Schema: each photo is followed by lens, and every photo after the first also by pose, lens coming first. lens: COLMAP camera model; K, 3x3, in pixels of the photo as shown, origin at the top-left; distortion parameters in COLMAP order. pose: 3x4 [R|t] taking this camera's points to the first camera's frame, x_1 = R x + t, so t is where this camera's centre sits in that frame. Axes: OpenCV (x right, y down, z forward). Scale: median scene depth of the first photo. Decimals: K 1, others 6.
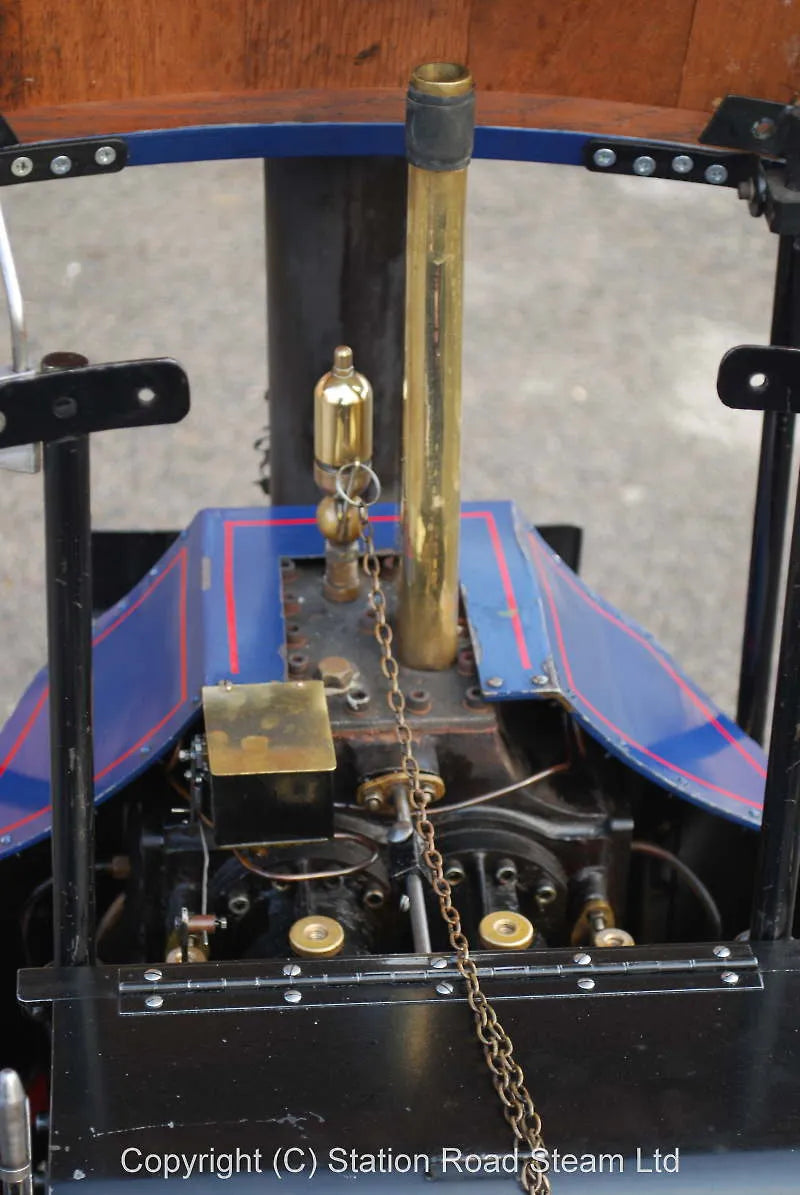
lens RADIAL K [[2532.7, 0, 398.9], [0, 2532.7, 568.2], [0, 0, 1]] dist [0.048574, 0.041971]
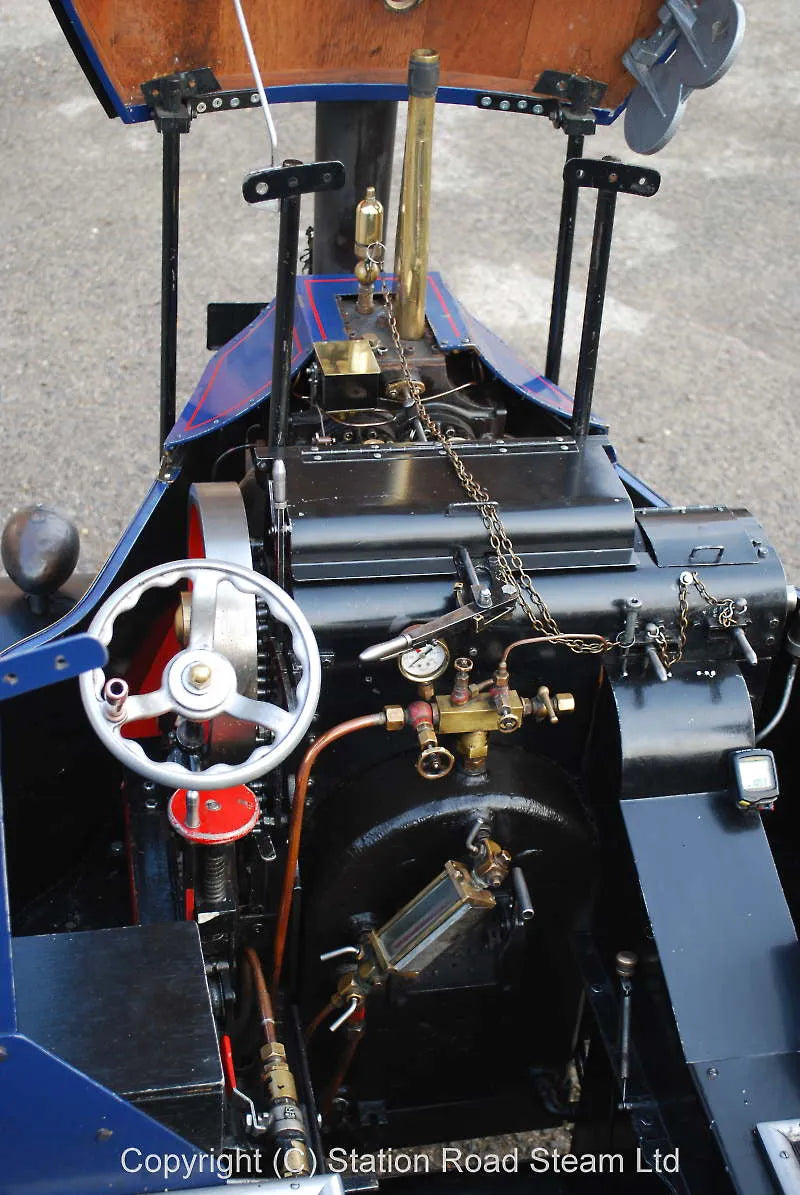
lens RADIAL K [[1800.3, 0, 372.6], [0, 1800.3, 597.9], [0, 0, 1]] dist [-0.007428, -0.045781]
pose [[0.994758, -0.023874, 0.099431, -0.176720], [0.019611, 0.998855, 0.043636, 0.189852], [-0.100359, -0.041458, 0.994087, -0.518422]]
